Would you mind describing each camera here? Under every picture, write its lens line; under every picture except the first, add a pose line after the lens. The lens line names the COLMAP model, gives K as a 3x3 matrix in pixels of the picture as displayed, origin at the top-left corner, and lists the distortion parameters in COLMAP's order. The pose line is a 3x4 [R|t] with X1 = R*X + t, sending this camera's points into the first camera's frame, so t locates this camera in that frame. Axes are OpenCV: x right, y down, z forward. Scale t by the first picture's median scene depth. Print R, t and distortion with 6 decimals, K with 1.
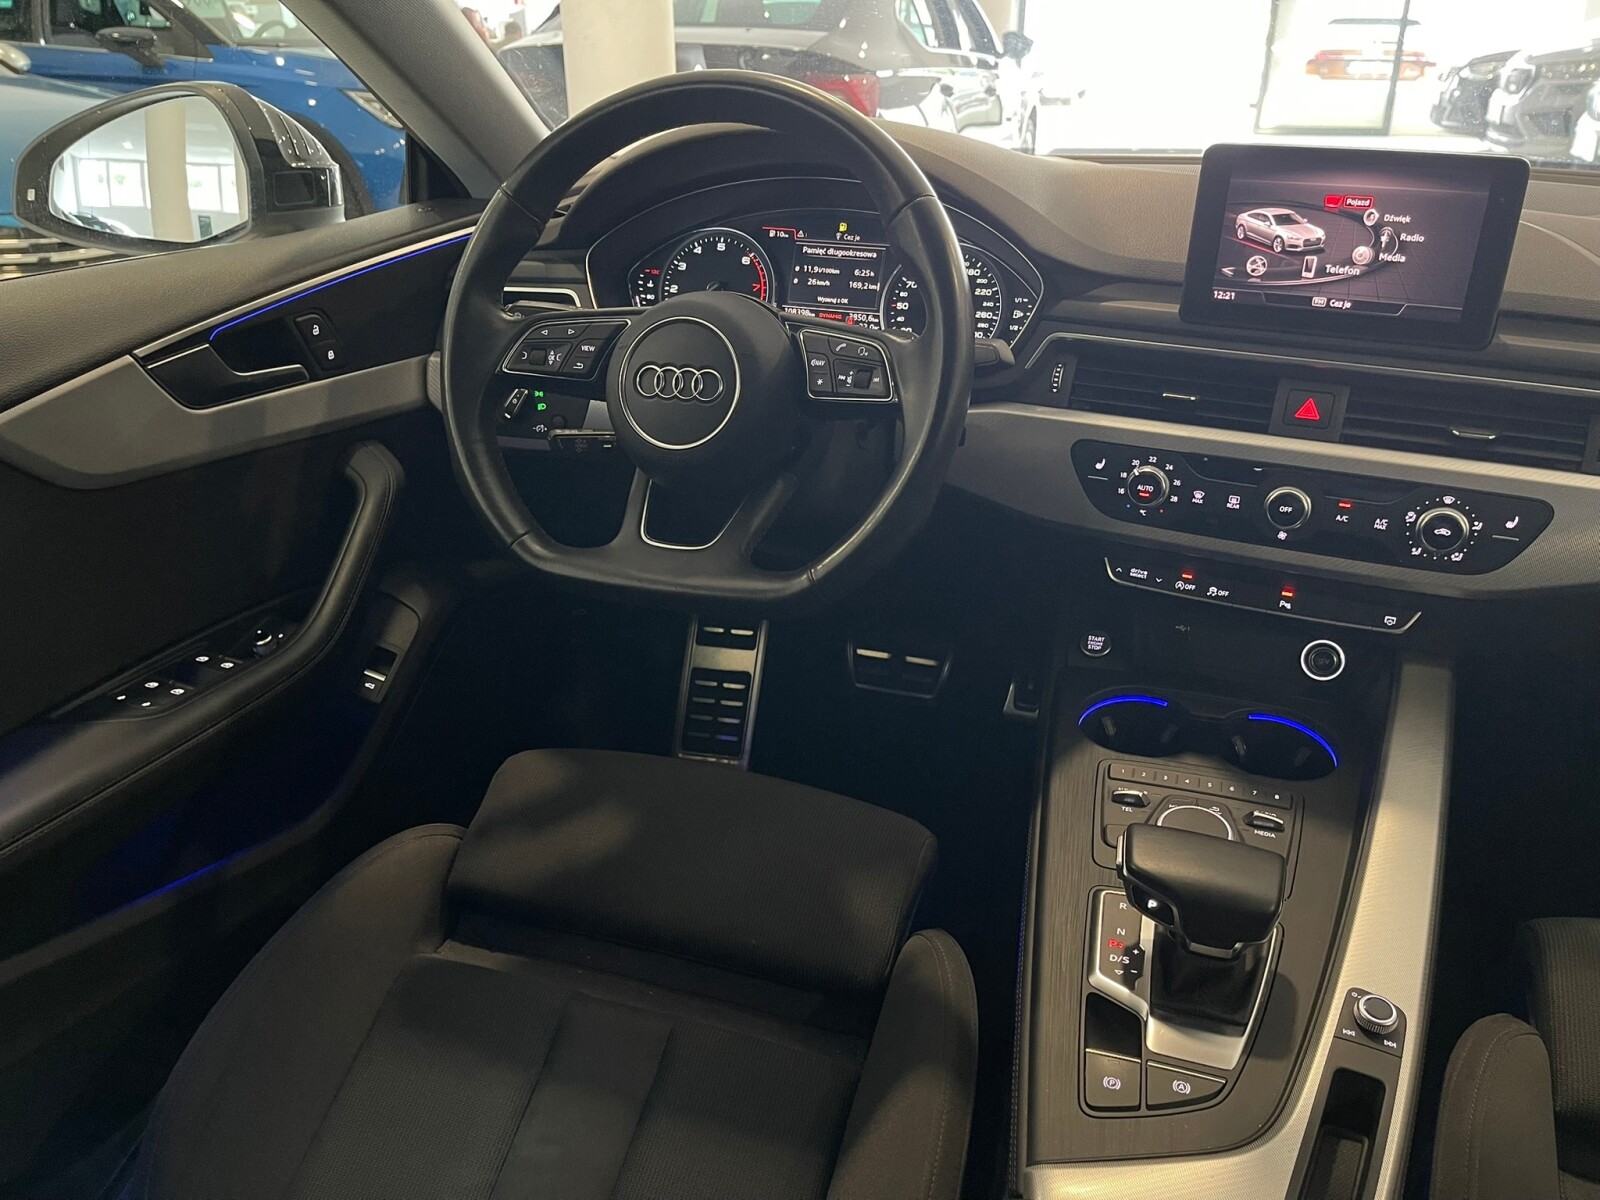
lens RADIAL K [[1220.1, 0, 793.6], [0, 1220.1, 596.2], [0, 0, 1]] dist [0.052375, -0.051700]
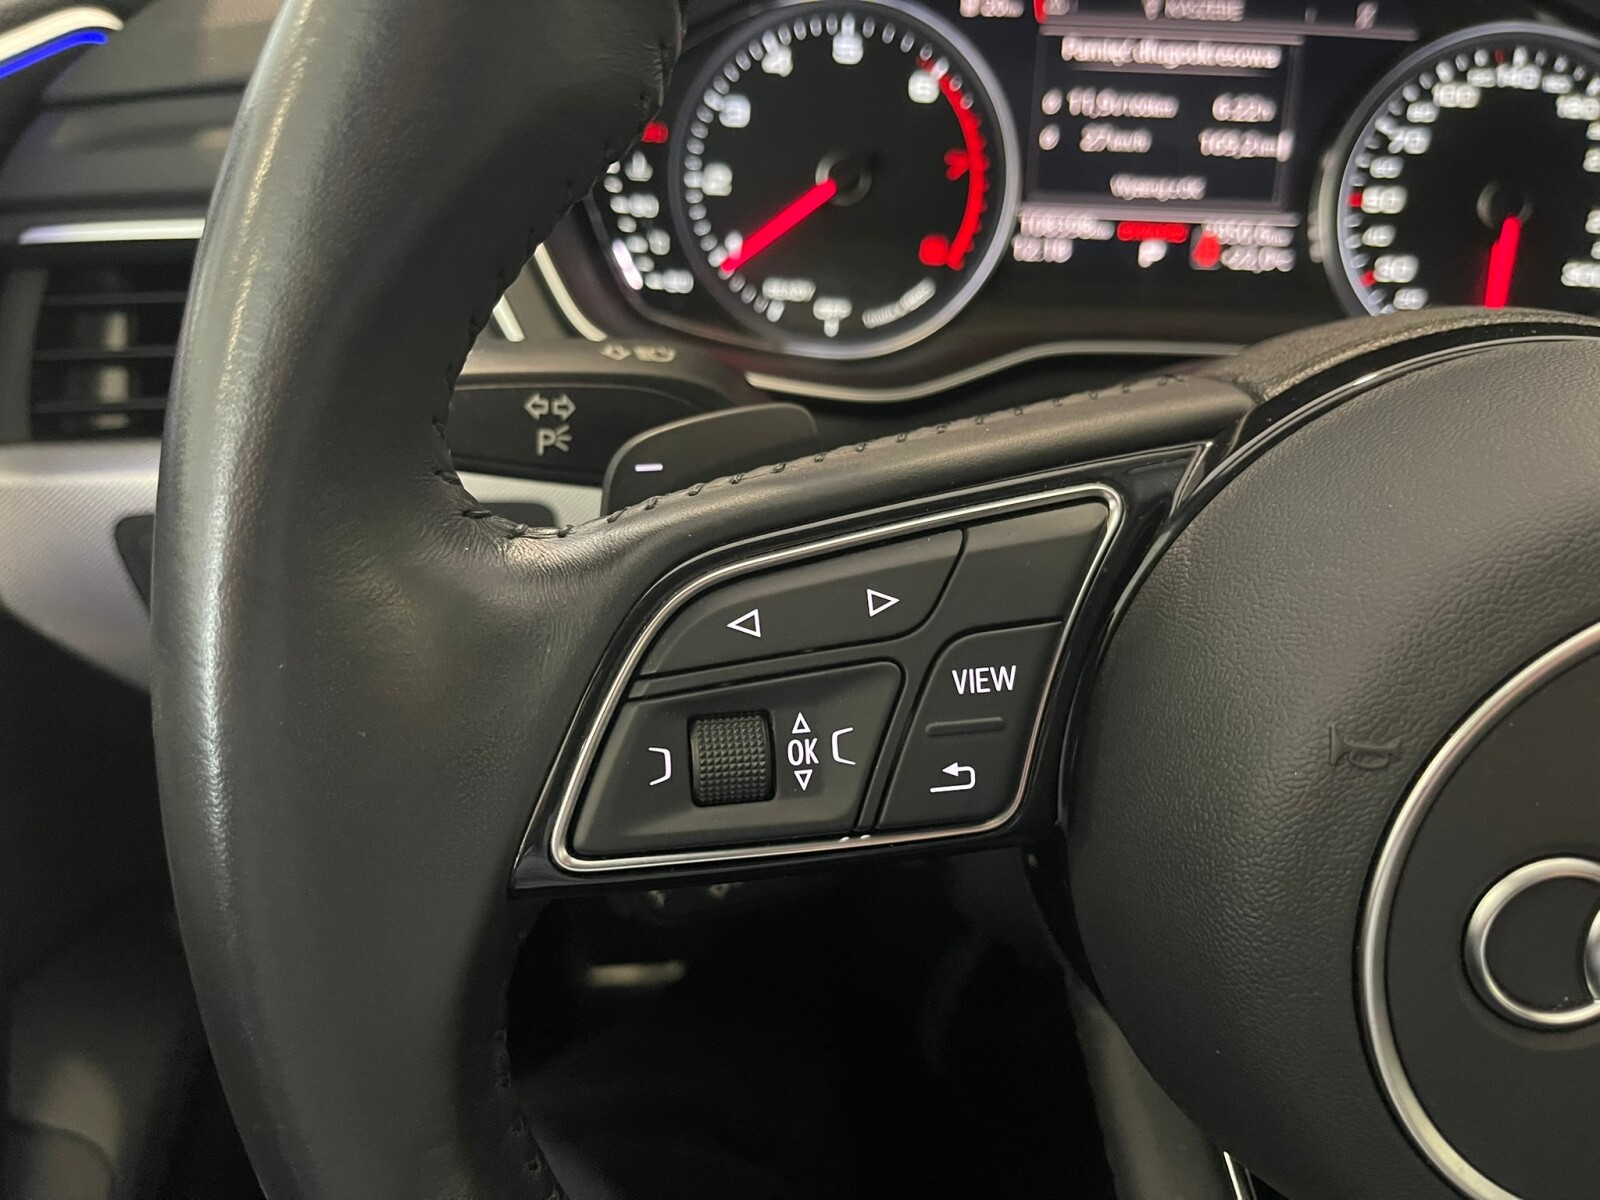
lens RADIAL K [[1259.5, 0, 792.9], [0, 1259.5, 603.8], [0, 0, 1]] dist [0.051466, -0.108530]
pose [[0.948673, -0.160700, 0.272388, -0.231599], [0.112254, 0.976301, 0.185029, -0.236029], [-0.295667, -0.144955, 0.944229, 0.759265]]
